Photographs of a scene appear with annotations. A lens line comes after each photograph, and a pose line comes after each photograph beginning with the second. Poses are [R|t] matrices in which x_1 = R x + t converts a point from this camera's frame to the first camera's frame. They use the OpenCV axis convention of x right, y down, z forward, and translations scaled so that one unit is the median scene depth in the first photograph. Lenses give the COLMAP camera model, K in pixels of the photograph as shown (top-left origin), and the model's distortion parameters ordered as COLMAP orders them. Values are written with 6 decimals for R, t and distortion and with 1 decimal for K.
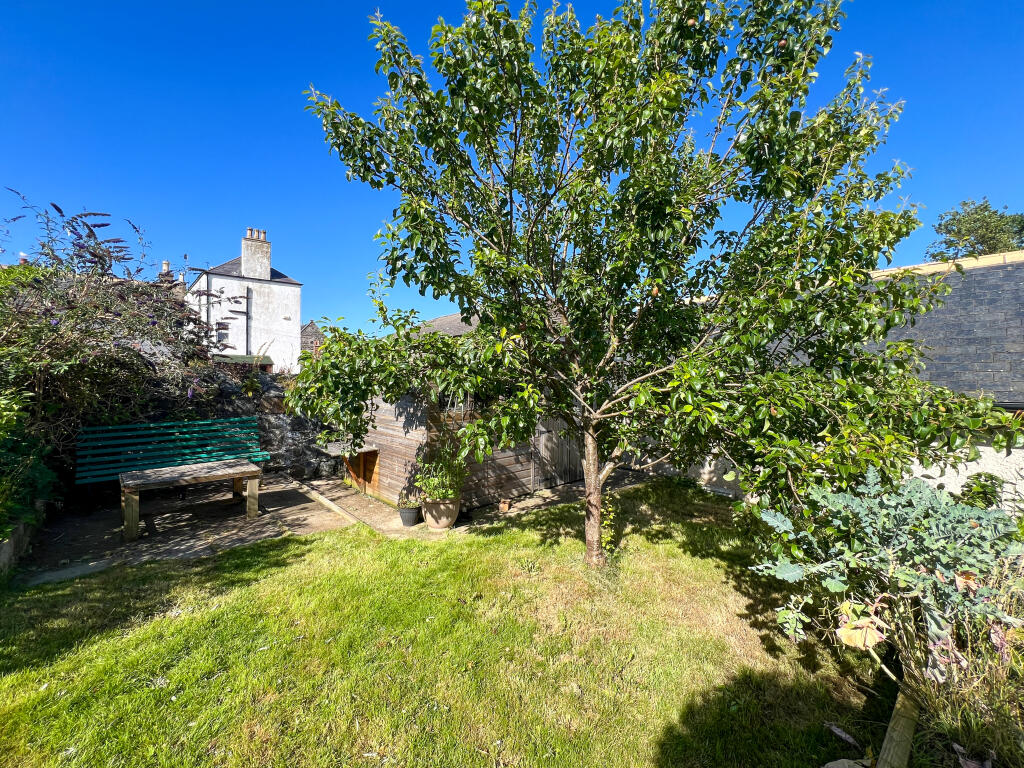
lens RADIAL K [[409.2, 0, 510.8], [0, 409.2, 375.6], [0, 0, 1]] dist [-0.002254, -0.000298]
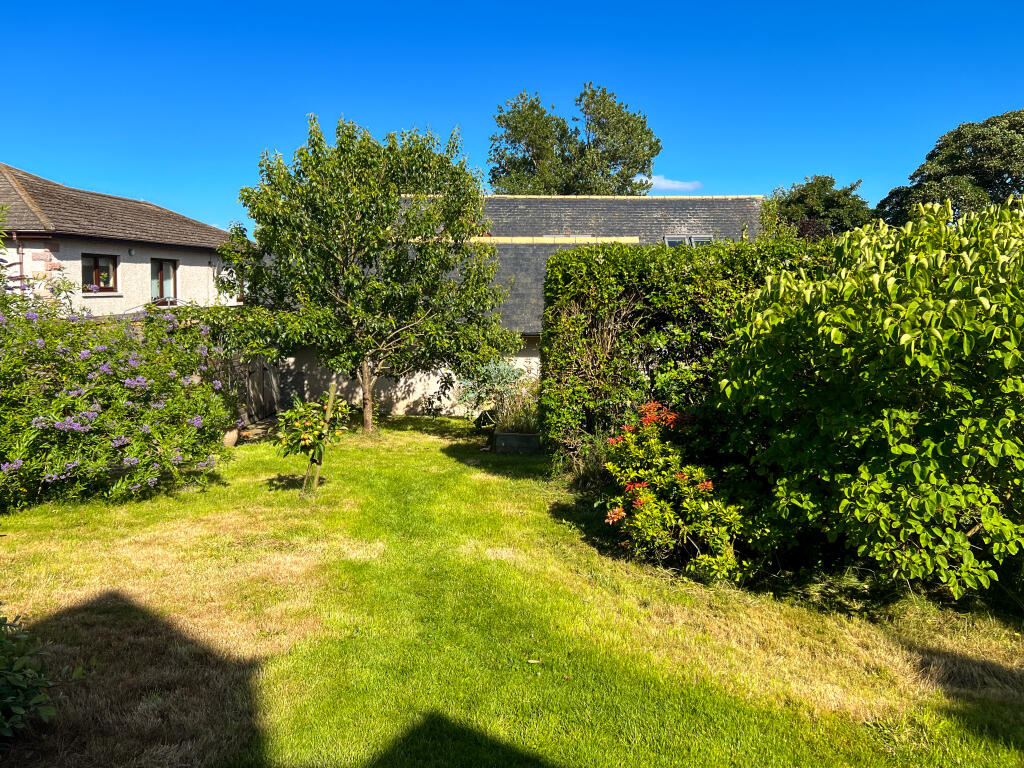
lens RADIAL K [[775.7, 0, 511.5], [0, 775.7, 384.0], [0, 0, 1]] dist [-0.000647, -0.000012]
pose [[0.677075, -0.082977, 0.731221, -2.740376], [-0.012282, 0.992210, 0.123966, -0.257969], [-0.735811, -0.092915, 0.670782, -2.535759]]
